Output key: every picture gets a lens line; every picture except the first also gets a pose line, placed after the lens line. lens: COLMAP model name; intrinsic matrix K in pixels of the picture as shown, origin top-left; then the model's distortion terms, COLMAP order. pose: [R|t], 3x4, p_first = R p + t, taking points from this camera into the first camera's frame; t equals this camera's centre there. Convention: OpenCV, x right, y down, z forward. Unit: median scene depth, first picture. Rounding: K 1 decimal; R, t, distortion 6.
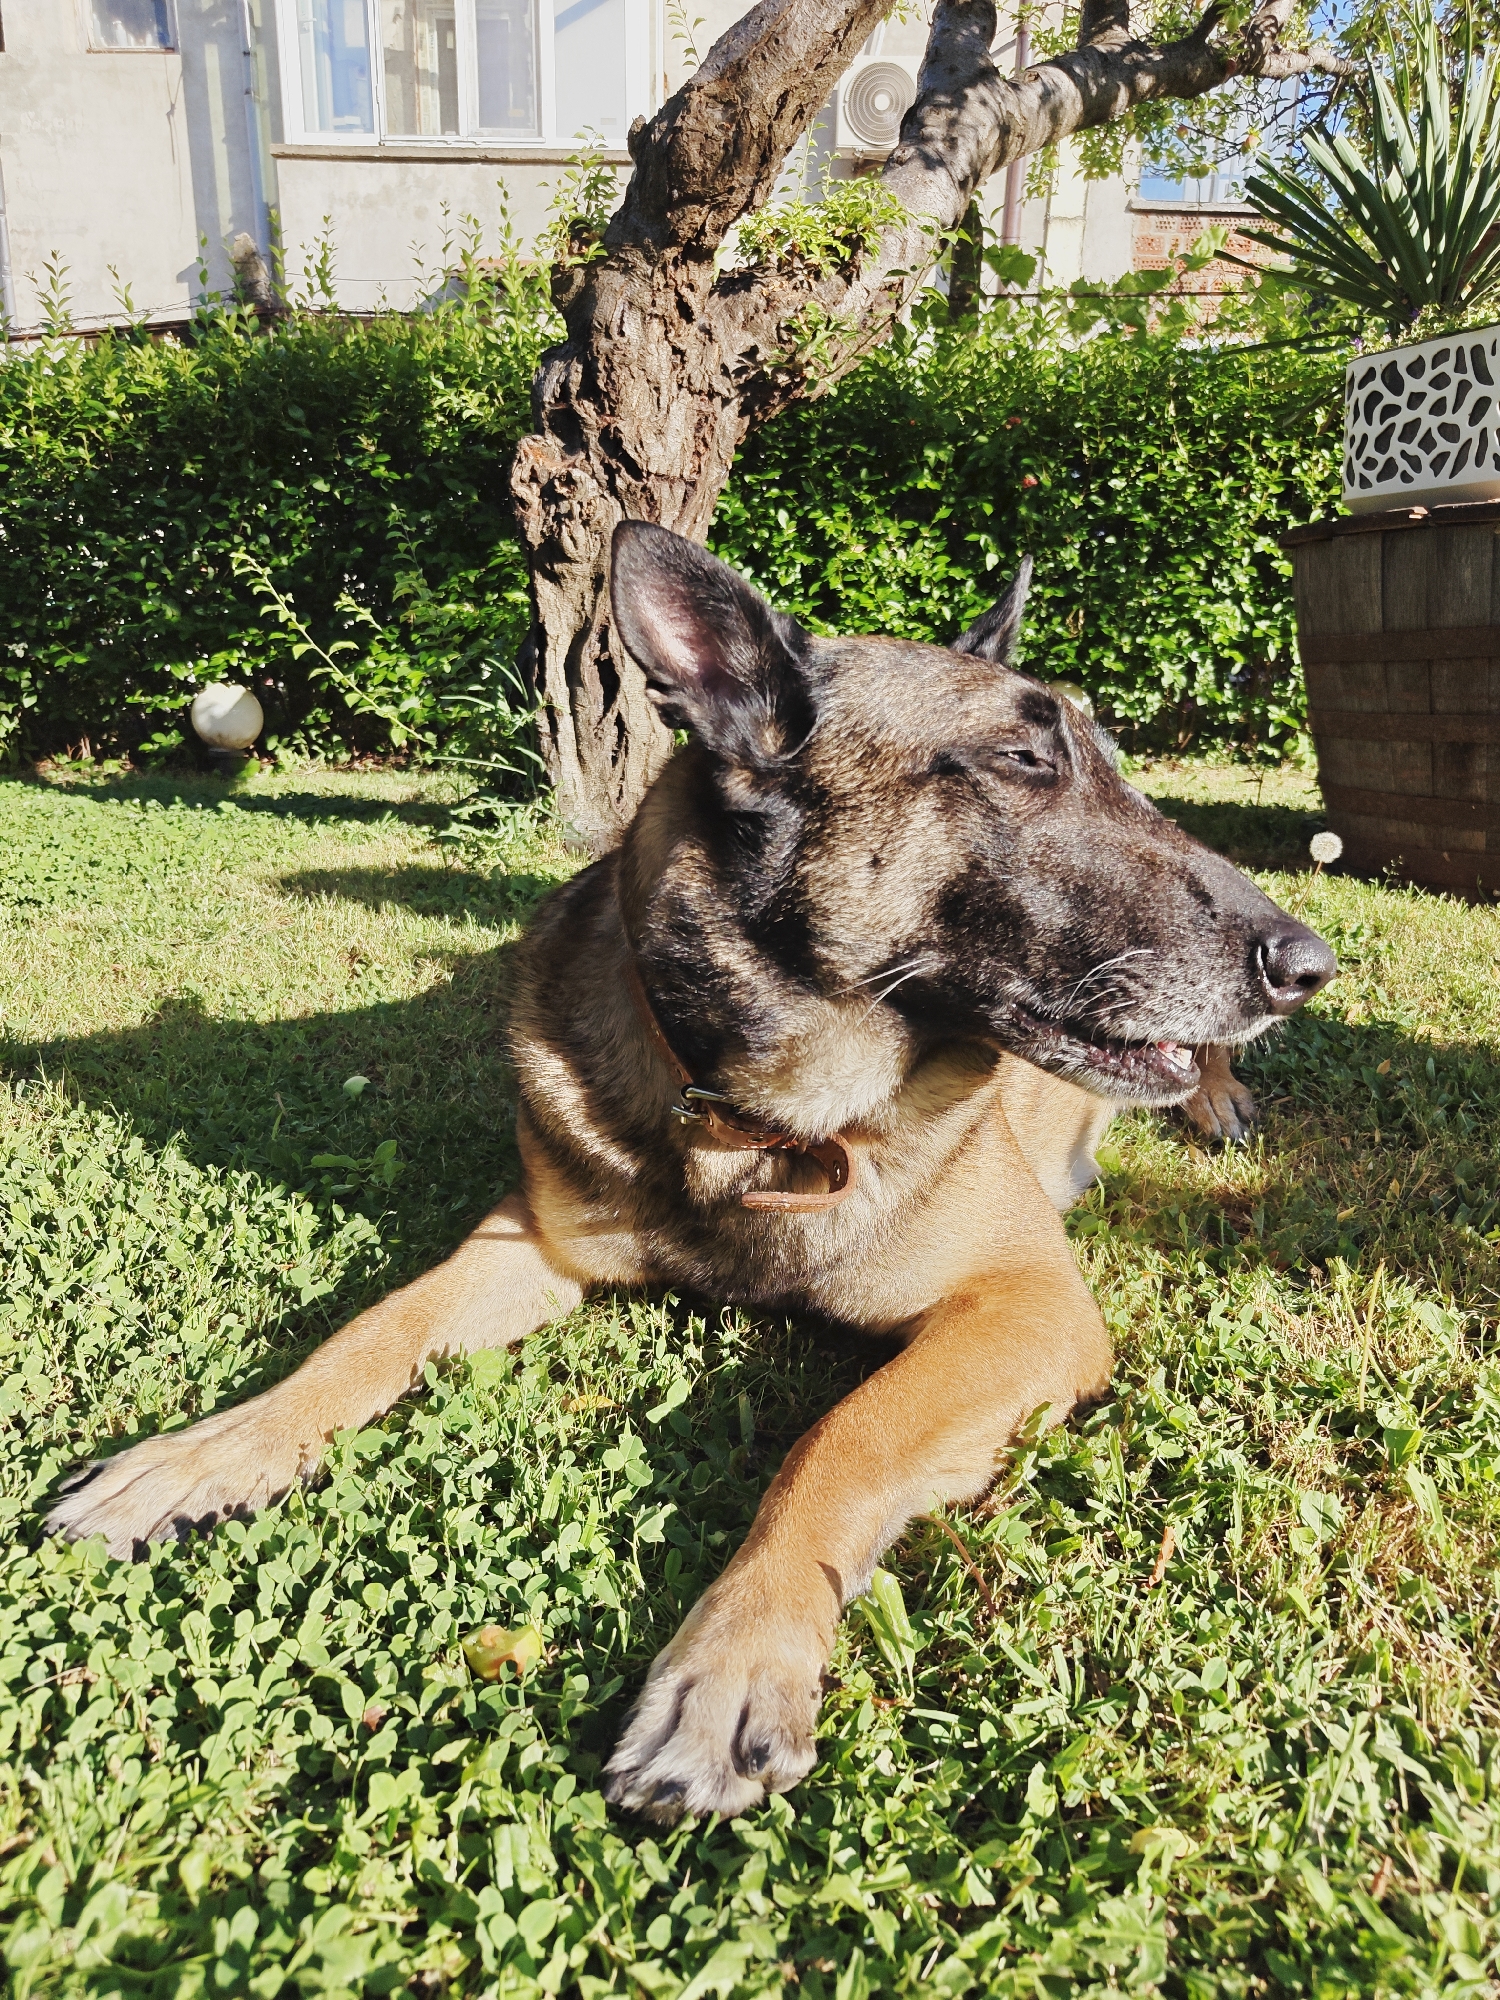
lens RADIAL K [[1381.5, 0, 770.5], [0, 1381.5, 999.9], [0, 0, 1]] dist [0.000107, 0.005423]
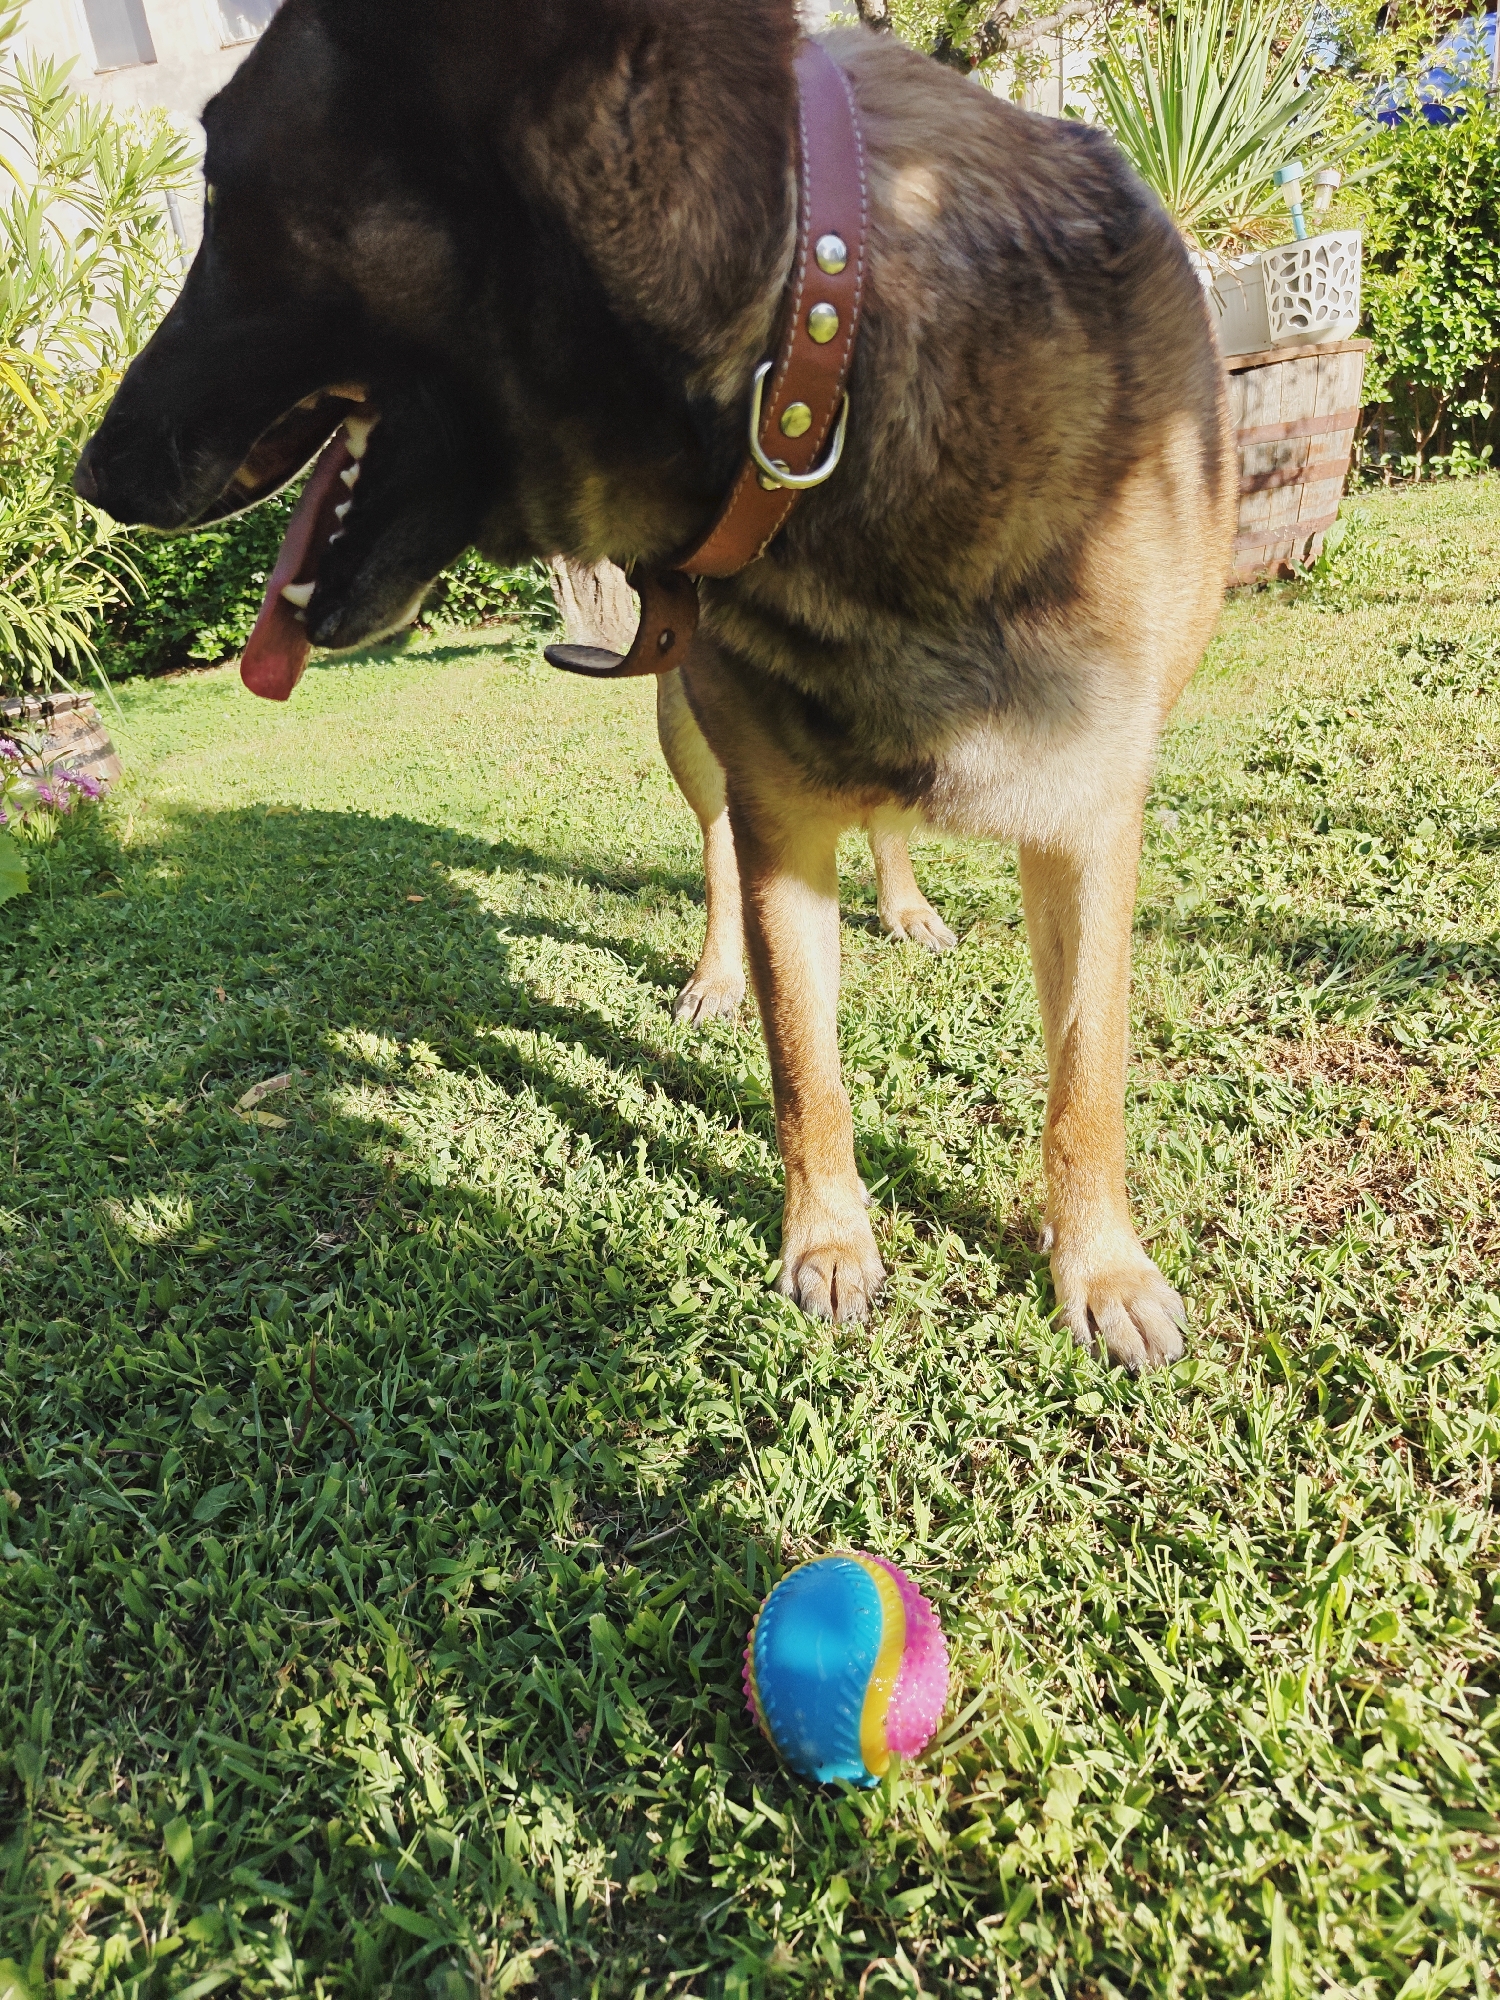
lens RADIAL K [[1353.1, 0, 730.3], [0, 1353.1, 962.6], [0, 0, 1]] dist [0.001205, 0.003187]
pose [[0.980484, -0.090135, -0.174722, 0.327823], [0.107452, 0.989915, 0.092316, 0.149686], [0.164639, -0.109288, 0.980281, -0.747412]]
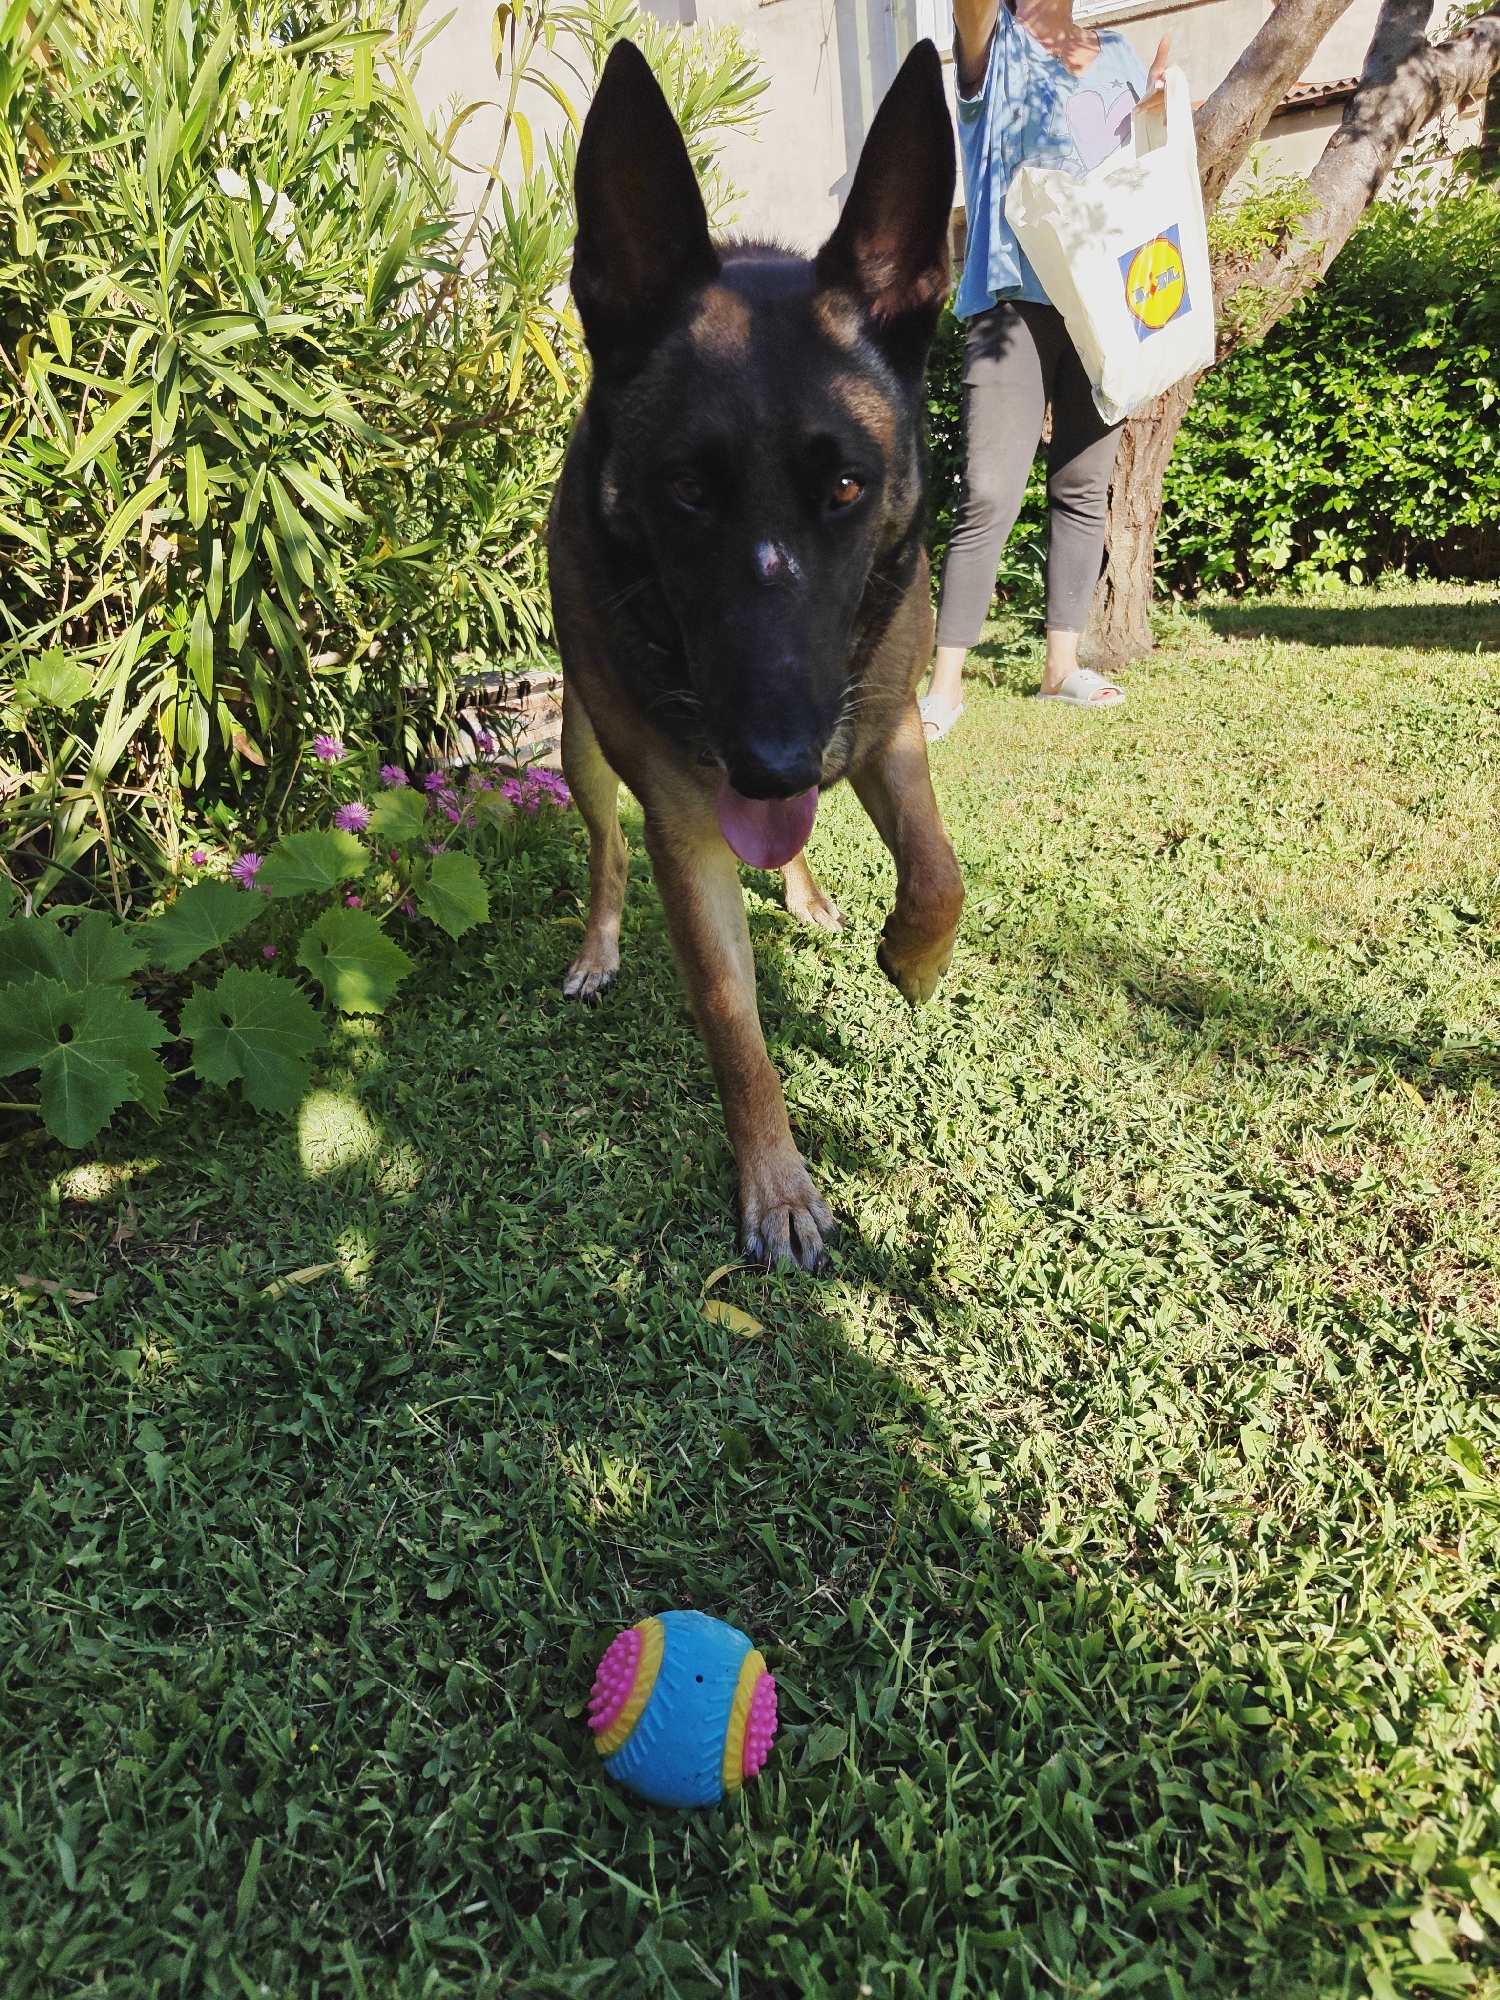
lens RADIAL K [[1376.3, 0, 767.9], [0, 1376.3, 1001.3], [0, 0, 1]] dist [-0.000278, 0.006936]
pose [[0.904569, 0.050312, -0.423349, 0.228407], [-0.002317, 0.993578, 0.113129, 0.095940], [0.426321, -0.101352, 0.898876, -0.621239]]
